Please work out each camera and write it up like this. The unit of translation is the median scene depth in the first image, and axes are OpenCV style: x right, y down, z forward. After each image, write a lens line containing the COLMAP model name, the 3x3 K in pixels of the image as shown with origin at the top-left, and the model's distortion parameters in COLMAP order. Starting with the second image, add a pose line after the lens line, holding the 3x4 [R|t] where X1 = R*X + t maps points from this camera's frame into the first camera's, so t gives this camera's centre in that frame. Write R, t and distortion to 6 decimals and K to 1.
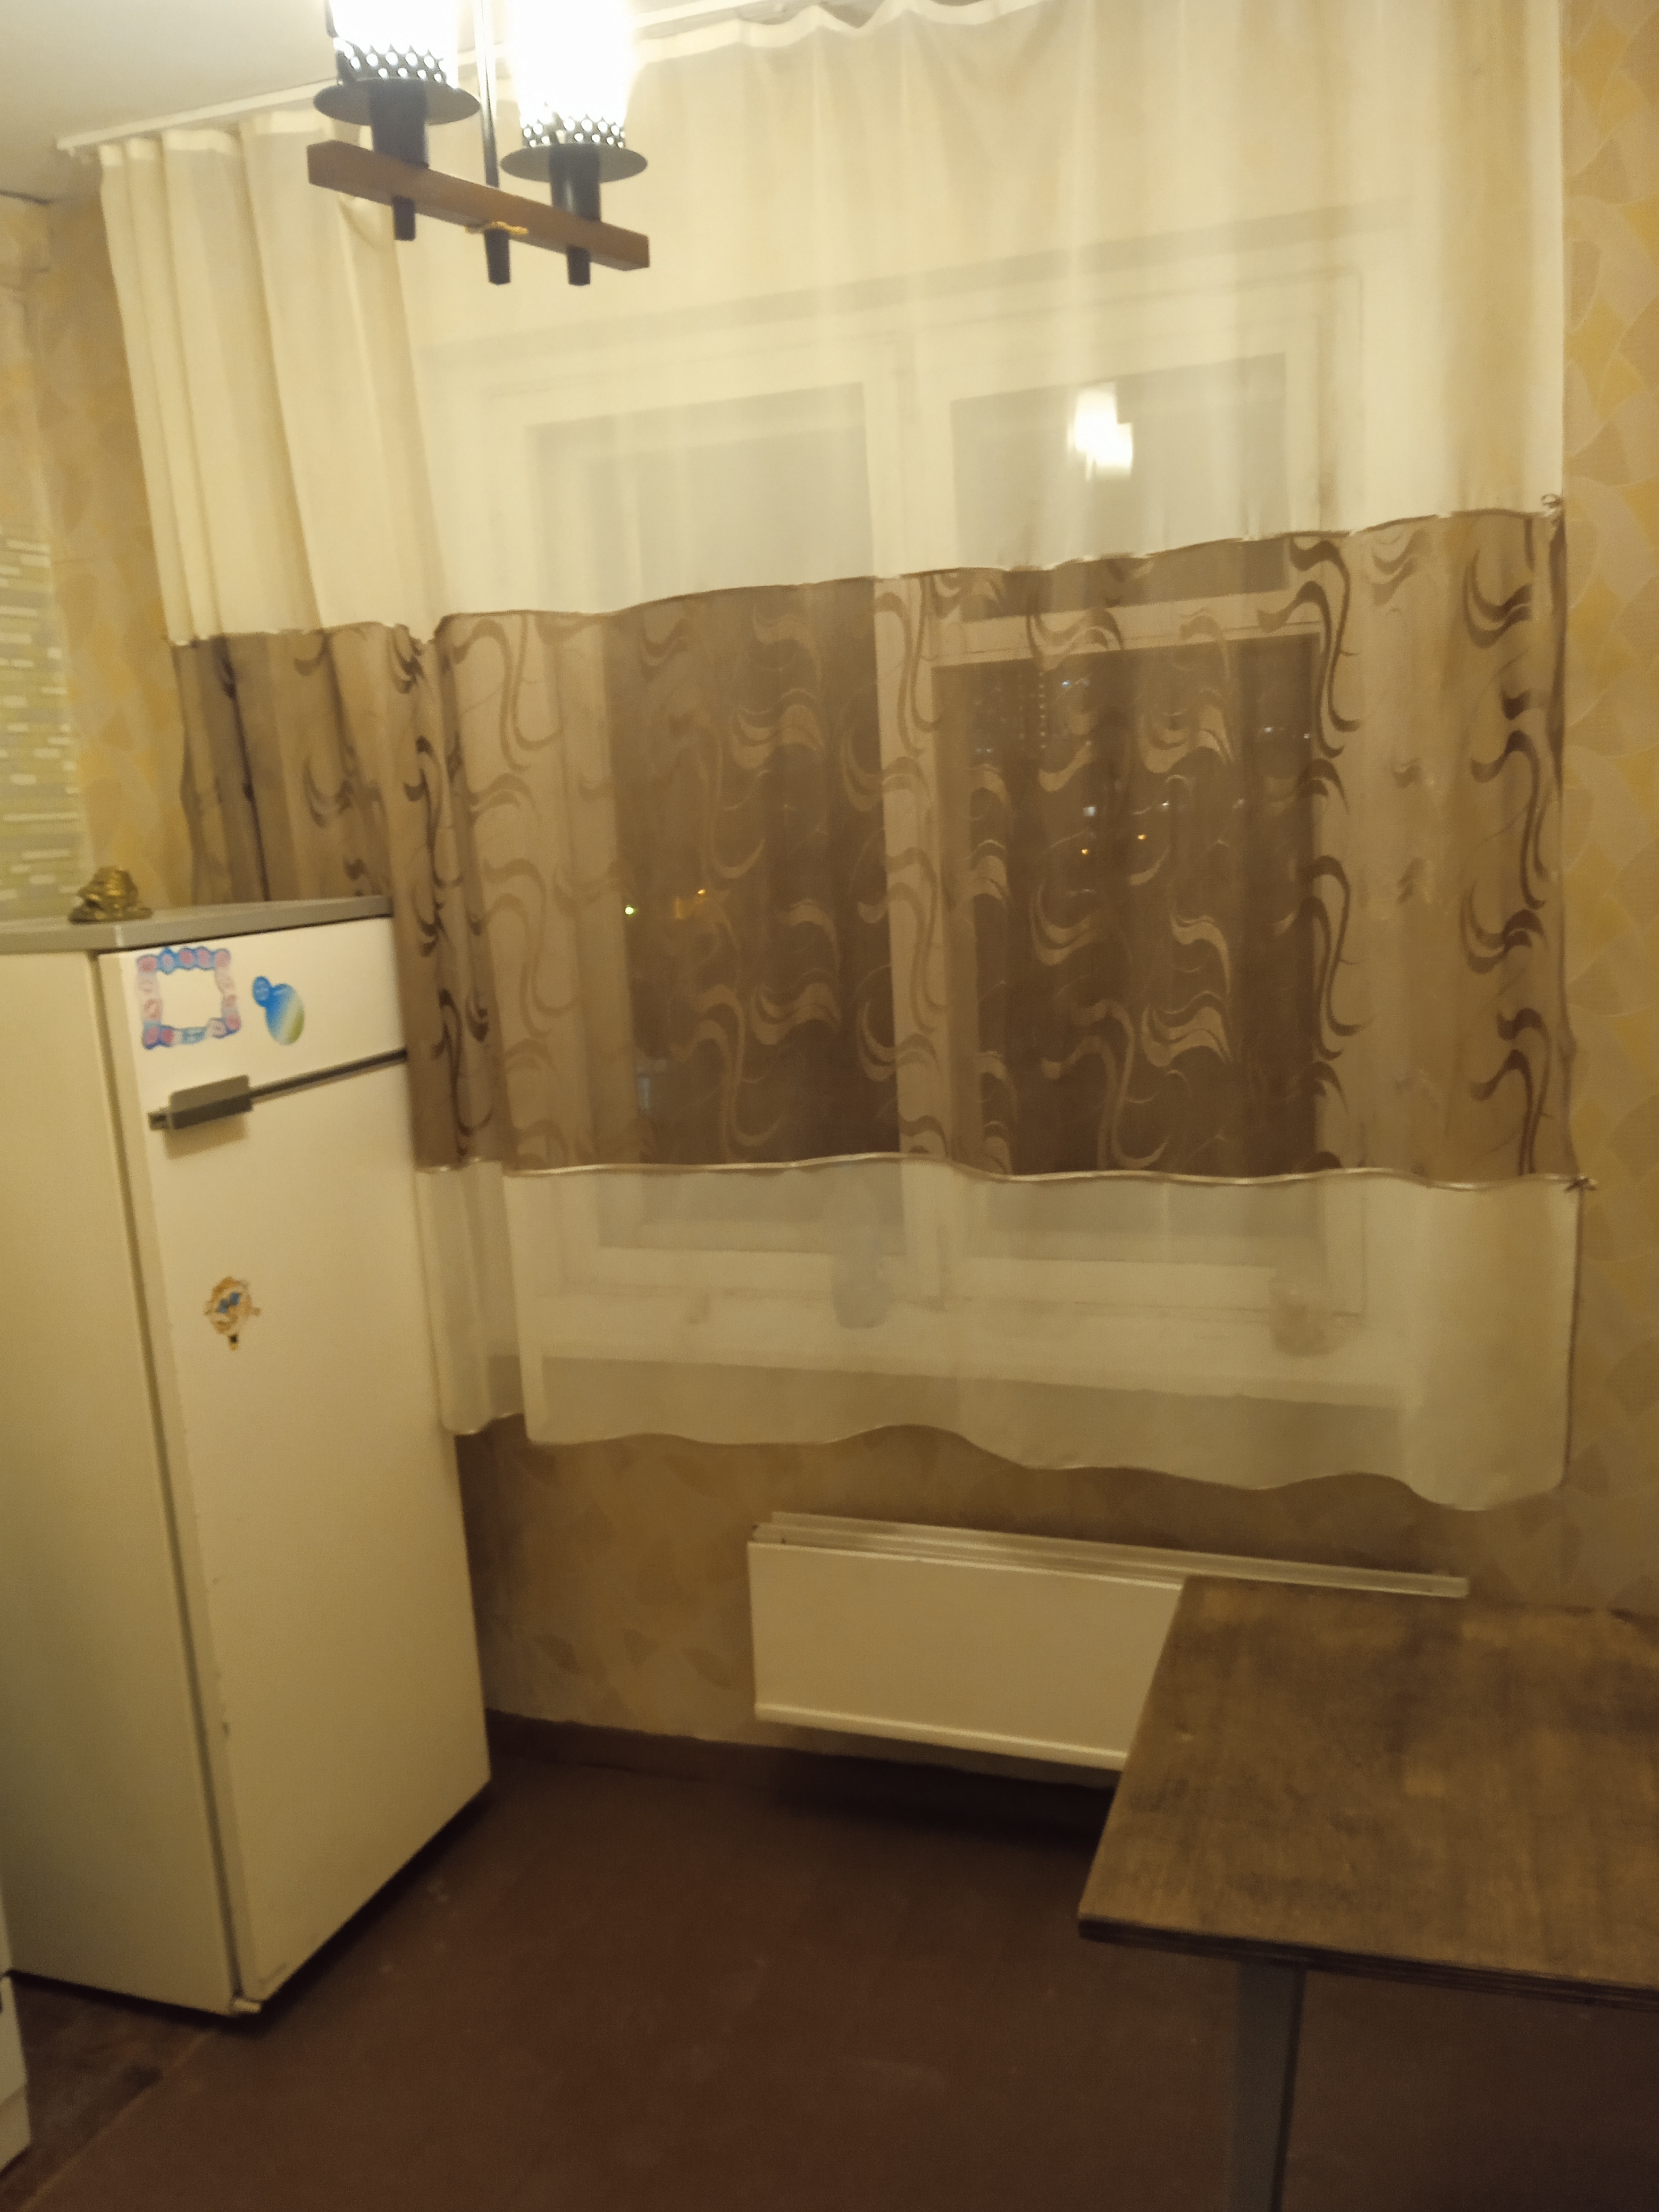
lens RADIAL K [[1847.0, 0, 840.8], [0, 1847.0, 1134.1], [0, 0, 1]] dist [0.116664, -0.193158]
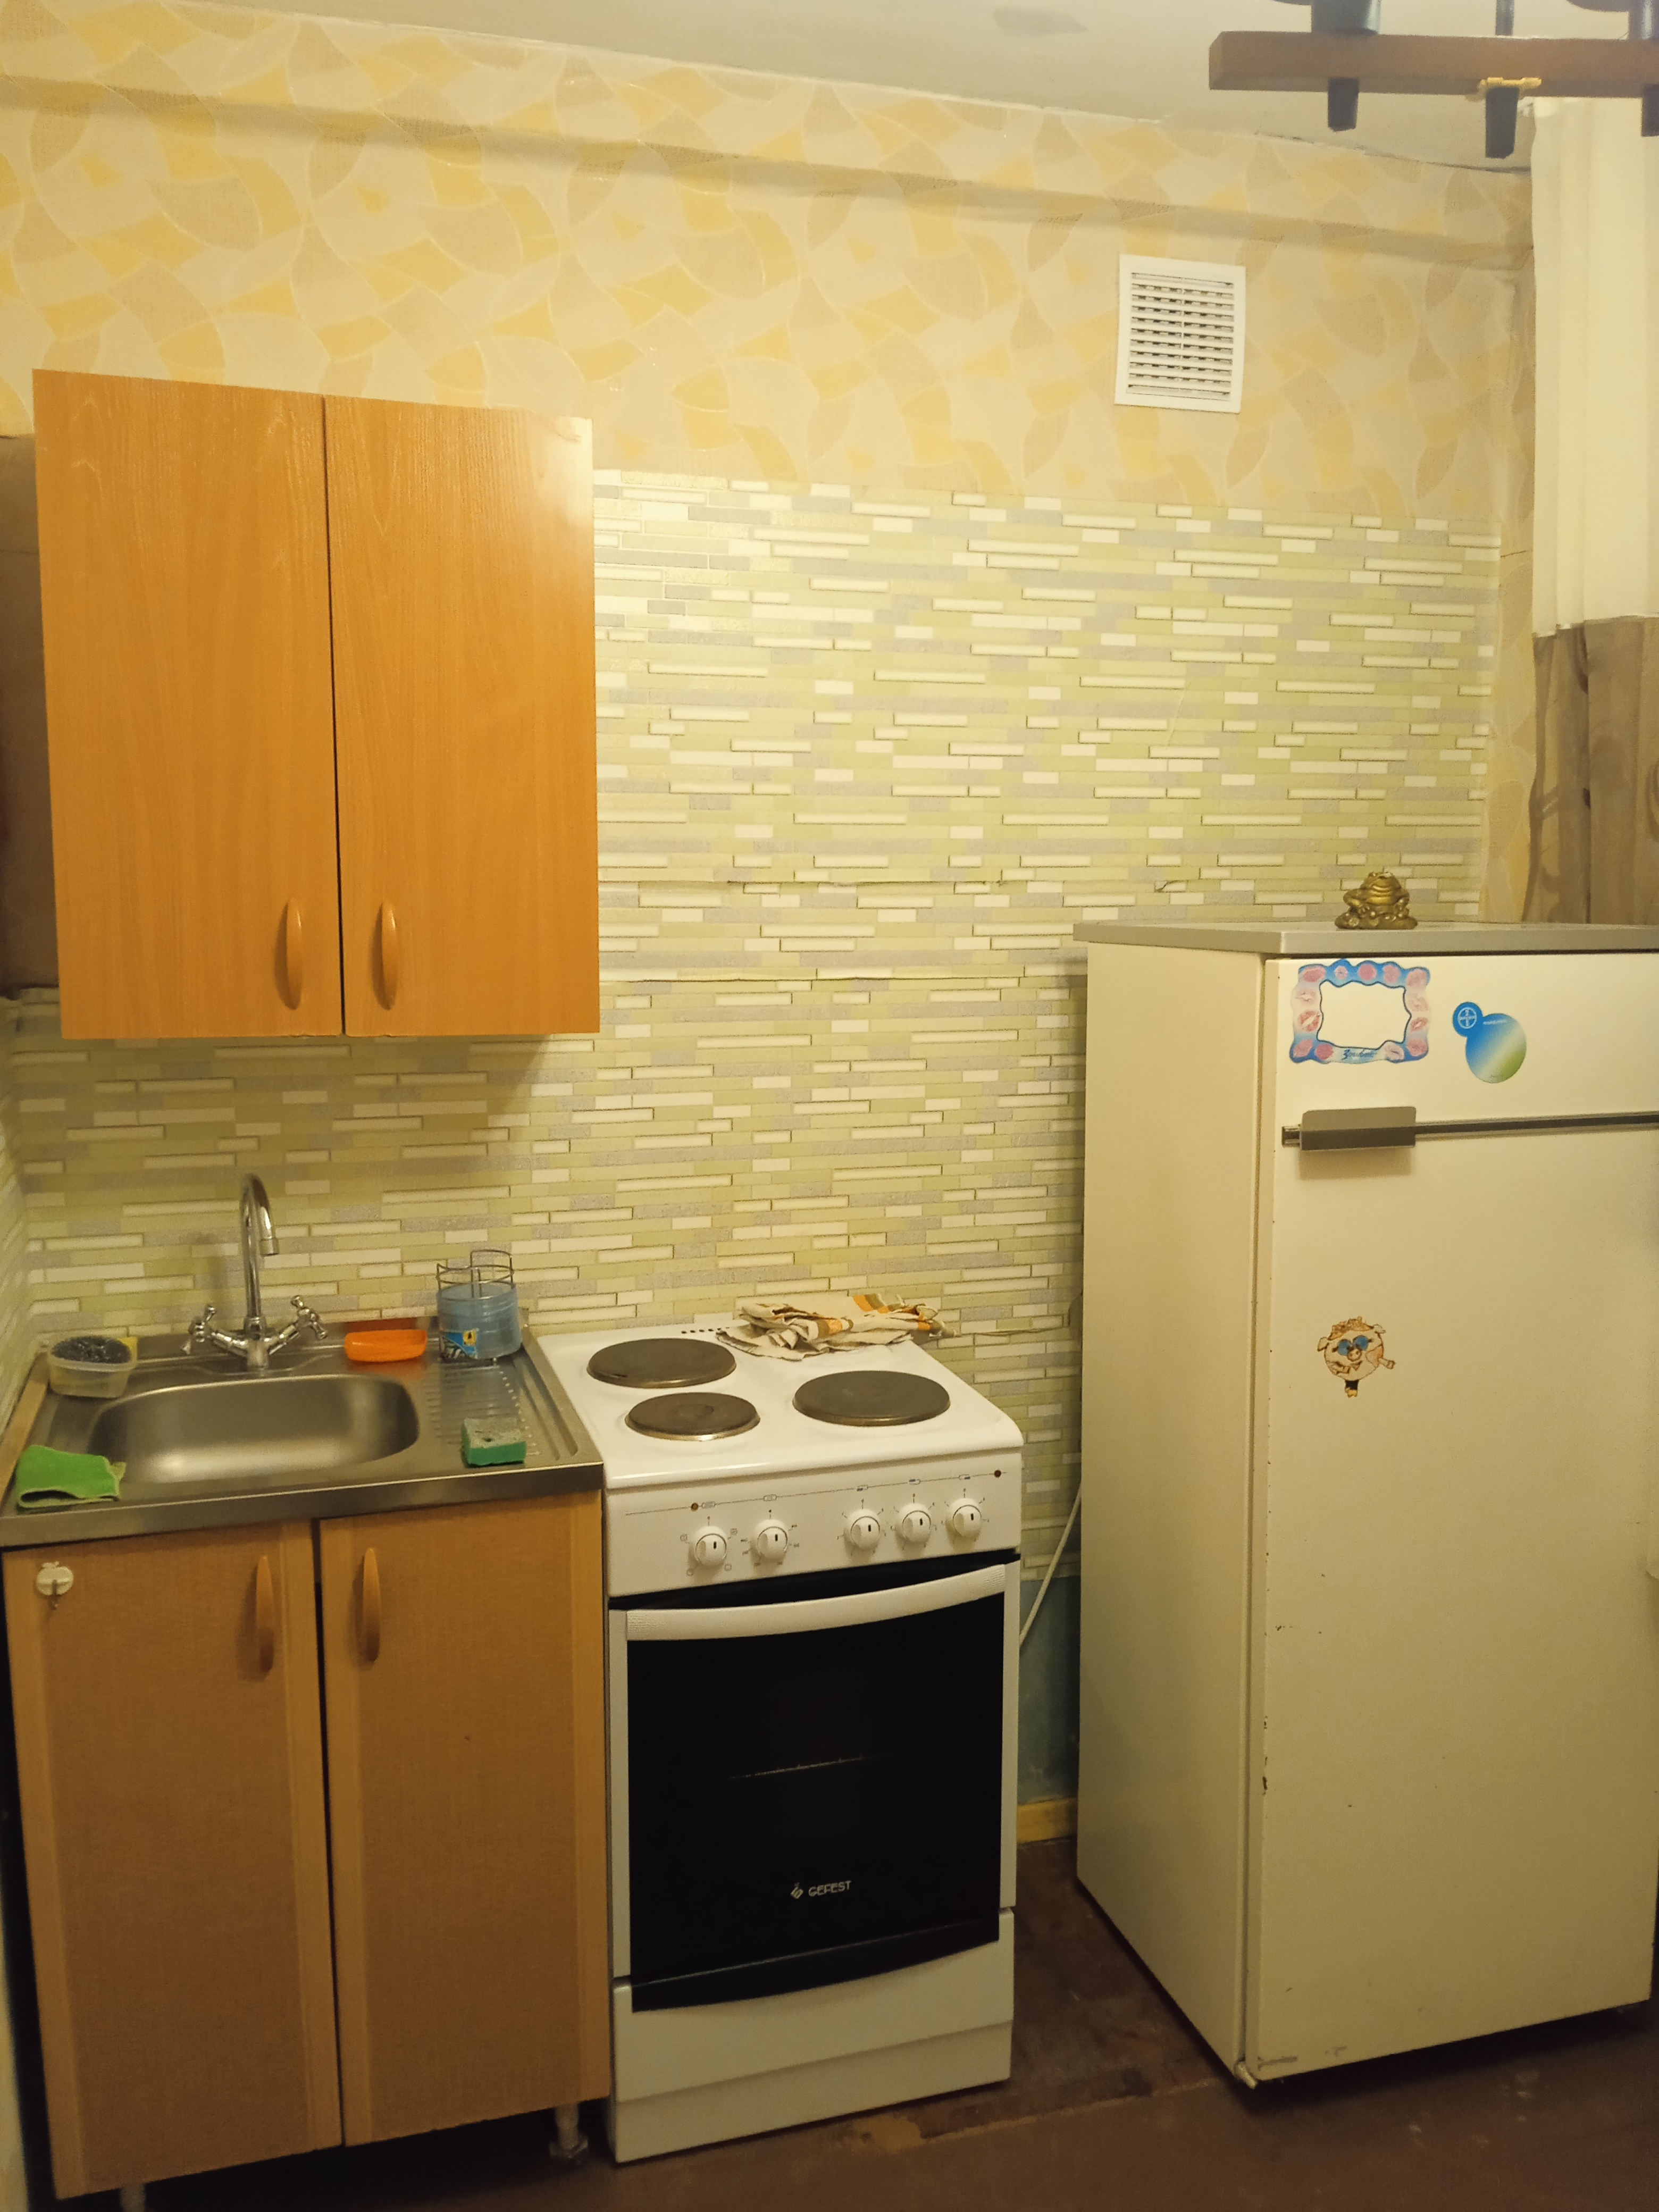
lens RADIAL K [[1847.0, 0, 840.8], [0, 1847.0, 1134.1], [0, 0, 1]] dist [0.116664, -0.193158]
pose [[0.604439, 0.174939, -0.777207, 0.217772], [-0.179173, 0.980449, 0.081342, -0.041834], [0.776241, 0.090088, 0.623966, 0.214661]]
